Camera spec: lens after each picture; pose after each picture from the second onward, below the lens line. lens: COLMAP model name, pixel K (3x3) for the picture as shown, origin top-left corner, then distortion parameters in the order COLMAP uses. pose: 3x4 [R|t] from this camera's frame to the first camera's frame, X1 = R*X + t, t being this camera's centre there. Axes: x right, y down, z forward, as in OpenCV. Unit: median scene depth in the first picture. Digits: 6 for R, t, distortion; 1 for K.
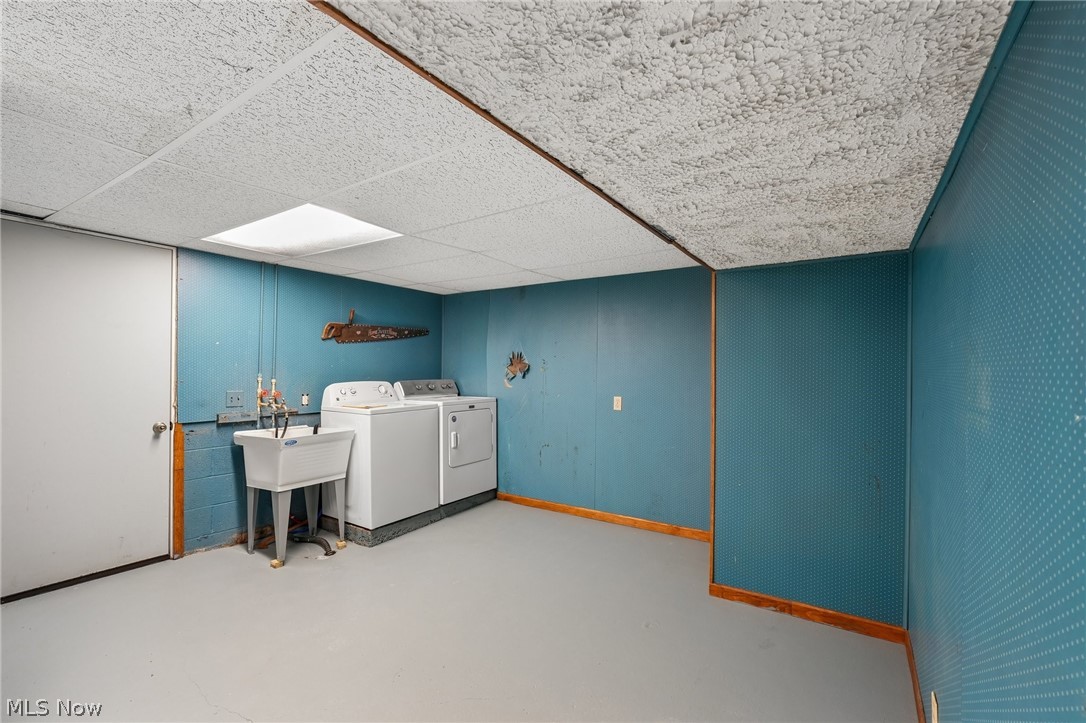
lens RADIAL K [[475.9, 0, 548.1], [0, 475.9, 367.9], [0, 0, 1]] dist [0.004205, 0.000560]
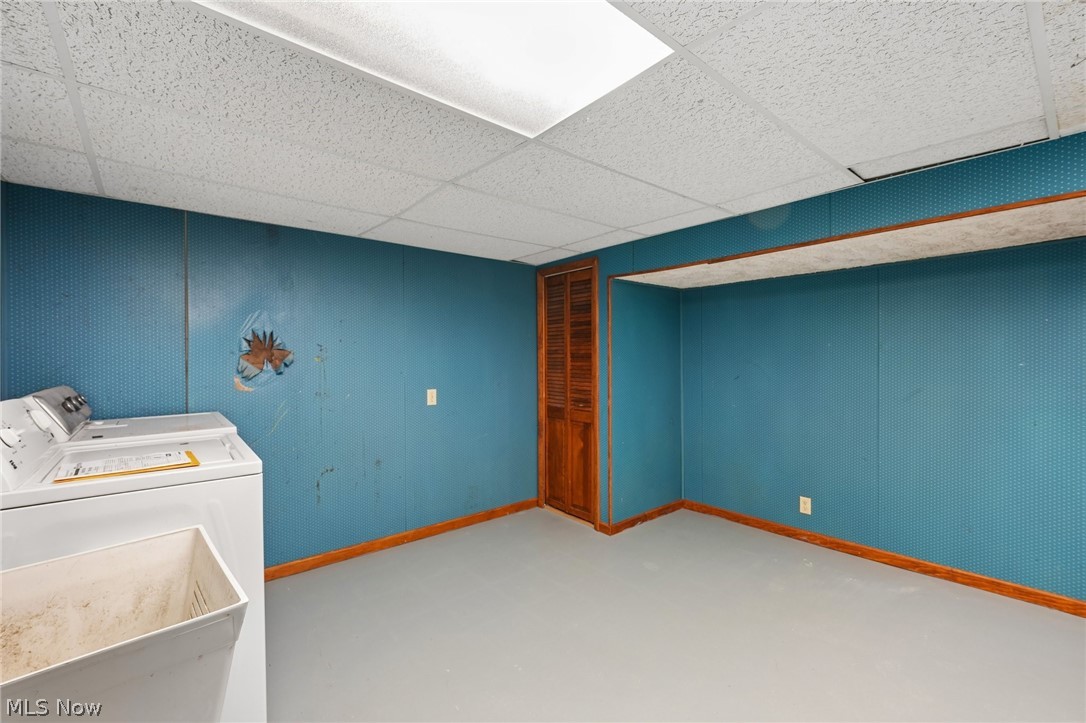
lens RADIAL K [[475.9, 0, 540.7], [0, 475.9, 363.2], [0, 0, 1]] dist [0.004205, 0.000560]
pose [[0.274335, -0.021821, 0.961387, -0.599377], [0.002100, 0.999754, 0.022092, -0.006035], [-0.961632, -0.004042, 0.274313, 0.543186]]
